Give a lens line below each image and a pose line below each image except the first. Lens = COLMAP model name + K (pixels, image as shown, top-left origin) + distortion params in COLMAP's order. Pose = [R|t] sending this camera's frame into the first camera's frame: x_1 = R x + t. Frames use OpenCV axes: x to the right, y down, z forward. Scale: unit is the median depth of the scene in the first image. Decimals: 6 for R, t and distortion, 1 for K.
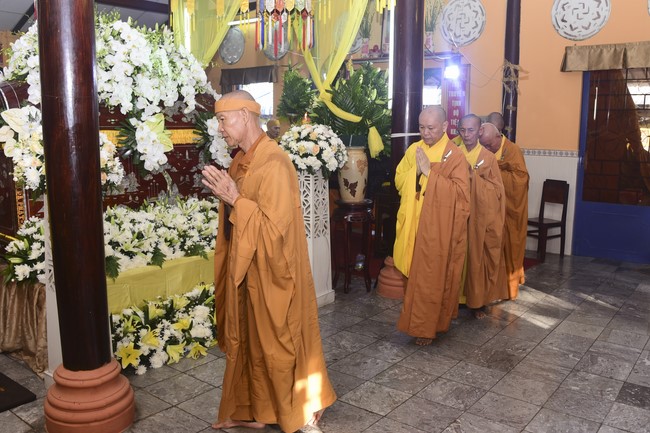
lens RADIAL K [[477.0, 0, 319.1], [0, 477.0, 218.9], [0, 0, 1]] dist [-0.082388, 0.011844]
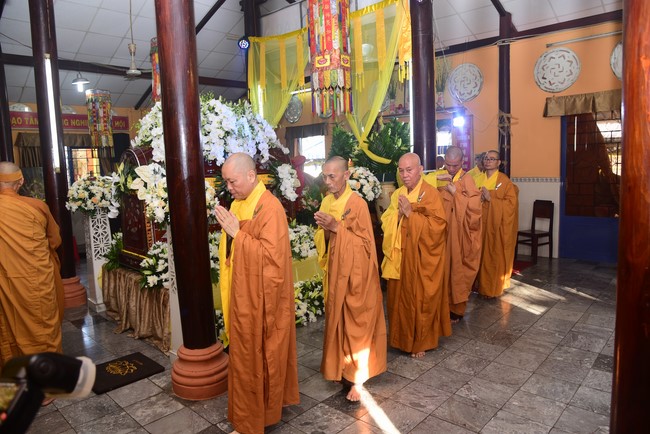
lens RADIAL K [[477.0, 0, 328.6], [0, 477.0, 217.3], [0, 0, 1]] dist [-0.082388, 0.011844]
pose [[0.995929, -0.034597, -0.083235, 0.020670], [0.032062, 0.998986, -0.031609, -0.014671], [0.084245, 0.028812, 0.996028, -0.368398]]
